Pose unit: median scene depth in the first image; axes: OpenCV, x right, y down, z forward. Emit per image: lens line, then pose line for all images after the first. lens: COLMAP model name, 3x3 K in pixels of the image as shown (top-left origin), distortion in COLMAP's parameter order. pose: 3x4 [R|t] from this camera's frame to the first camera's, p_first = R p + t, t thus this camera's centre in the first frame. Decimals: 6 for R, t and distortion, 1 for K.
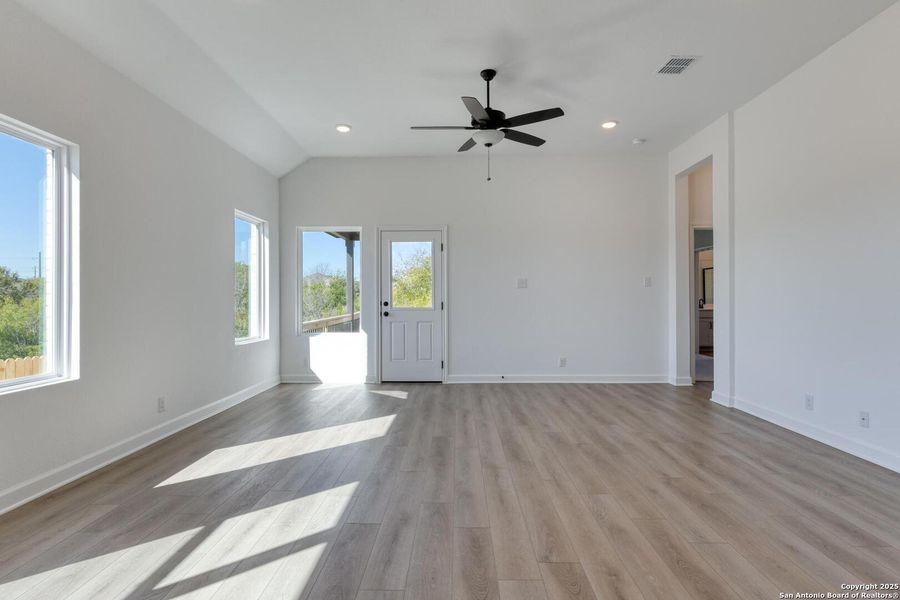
lens RADIAL K [[471.7, 0, 443.7], [0, 471.7, 299.9], [0, 0, 1]] dist [-0.002215, -0.000432]
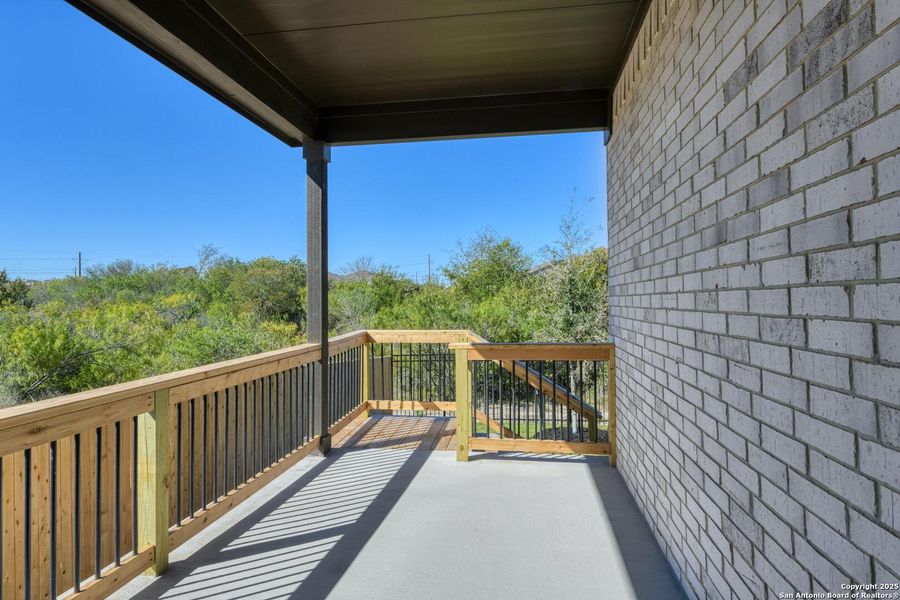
lens RADIAL K [[456.6, 0, 450.0], [0, 456.6, 300.0], [0, 0, 1]] dist [-0.002401, -0.000502]
pose [[0.993207, -0.002526, -0.116333, -0.023625], [0.002069, 0.999990, -0.004046, -0.000748], [0.116342, 0.003778, 0.993202, 0.284895]]
